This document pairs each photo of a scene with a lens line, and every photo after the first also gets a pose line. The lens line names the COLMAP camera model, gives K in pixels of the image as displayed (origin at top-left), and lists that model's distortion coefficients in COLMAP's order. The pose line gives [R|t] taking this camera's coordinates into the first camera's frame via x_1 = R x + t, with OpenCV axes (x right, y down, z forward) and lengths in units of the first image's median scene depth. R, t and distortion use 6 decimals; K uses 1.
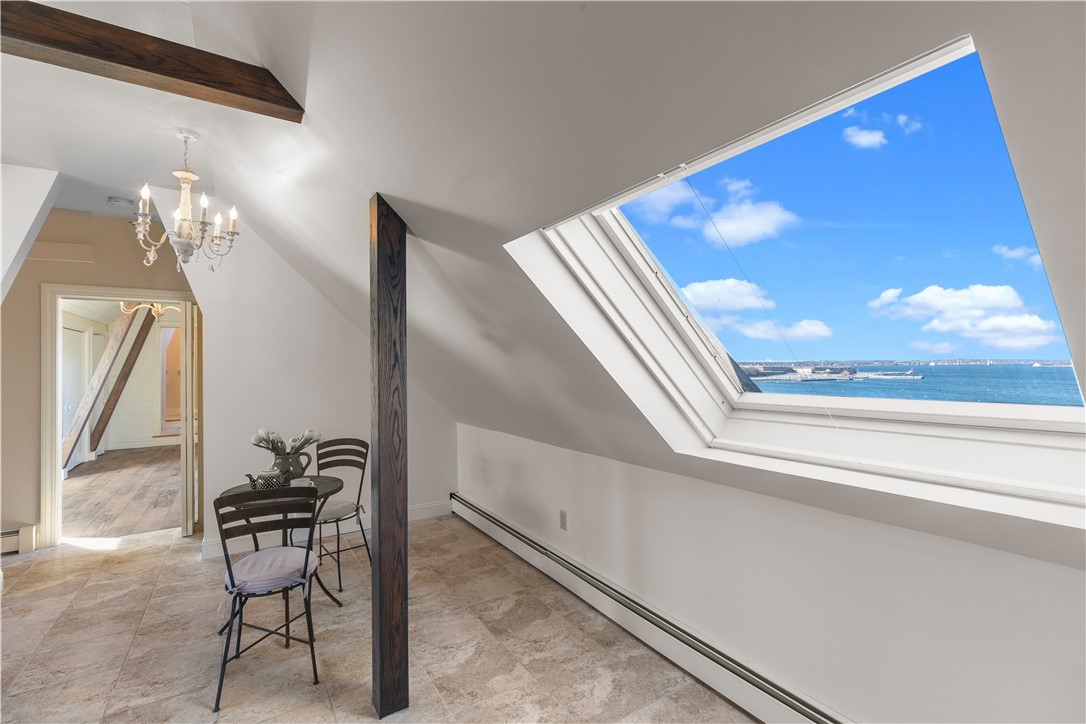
lens RADIAL K [[485.7, 0, 544.5], [0, 485.7, 356.1], [0, 0, 1]] dist [0.001551, -0.000018]
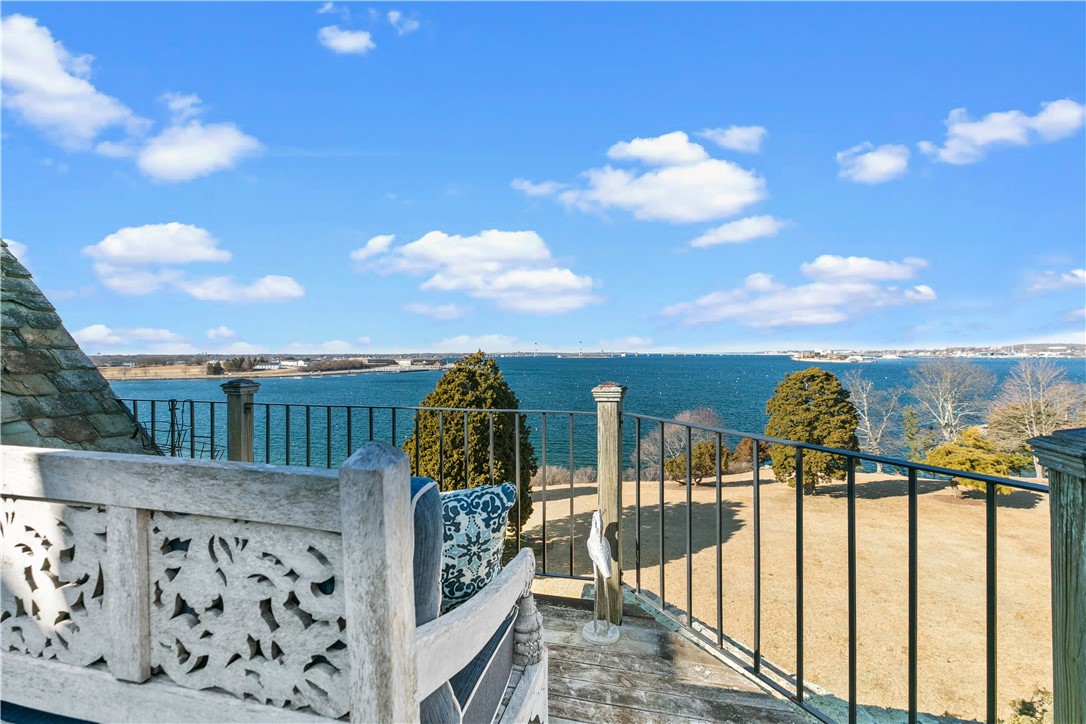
lens RADIAL K [[485.7, 0, 576.7], [0, 485.7, 410.1], [0, 0, 1]] dist [0.001551, -0.000018]
pose [[0.999991, -0.001406, -0.003967, 1.027726], [0.001390, 0.999991, -0.003923, 0.143008], [0.003972, 0.003917, 0.999984, 0.228762]]
